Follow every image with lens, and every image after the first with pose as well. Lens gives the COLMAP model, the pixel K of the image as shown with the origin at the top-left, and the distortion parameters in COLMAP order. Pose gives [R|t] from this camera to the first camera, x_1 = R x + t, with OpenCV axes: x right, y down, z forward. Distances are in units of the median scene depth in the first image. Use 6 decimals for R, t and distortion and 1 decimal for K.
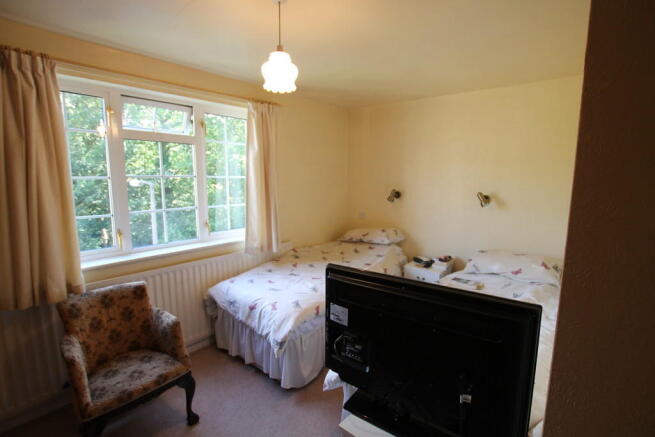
lens RADIAL K [[309.7, 0, 328.2], [0, 309.7, 217.0], [0, 0, 1]] dist [-0.031613, 0.002134]
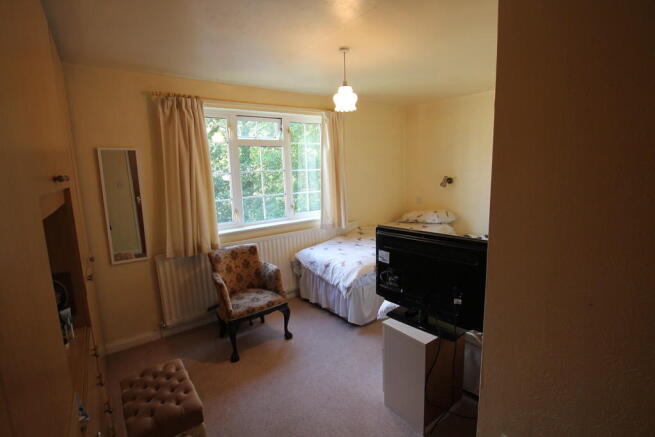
lens RADIAL K [[309.7, 0, 325.4], [0, 309.7, 219.3], [0, 0, 1]] dist [-0.031613, 0.002134]
pose [[0.973553, 0.000176, -0.228462, 0.066932], [0.008360, 0.999302, 0.036397, 0.043925], [0.228309, -0.037344, 0.972872, -0.371845]]
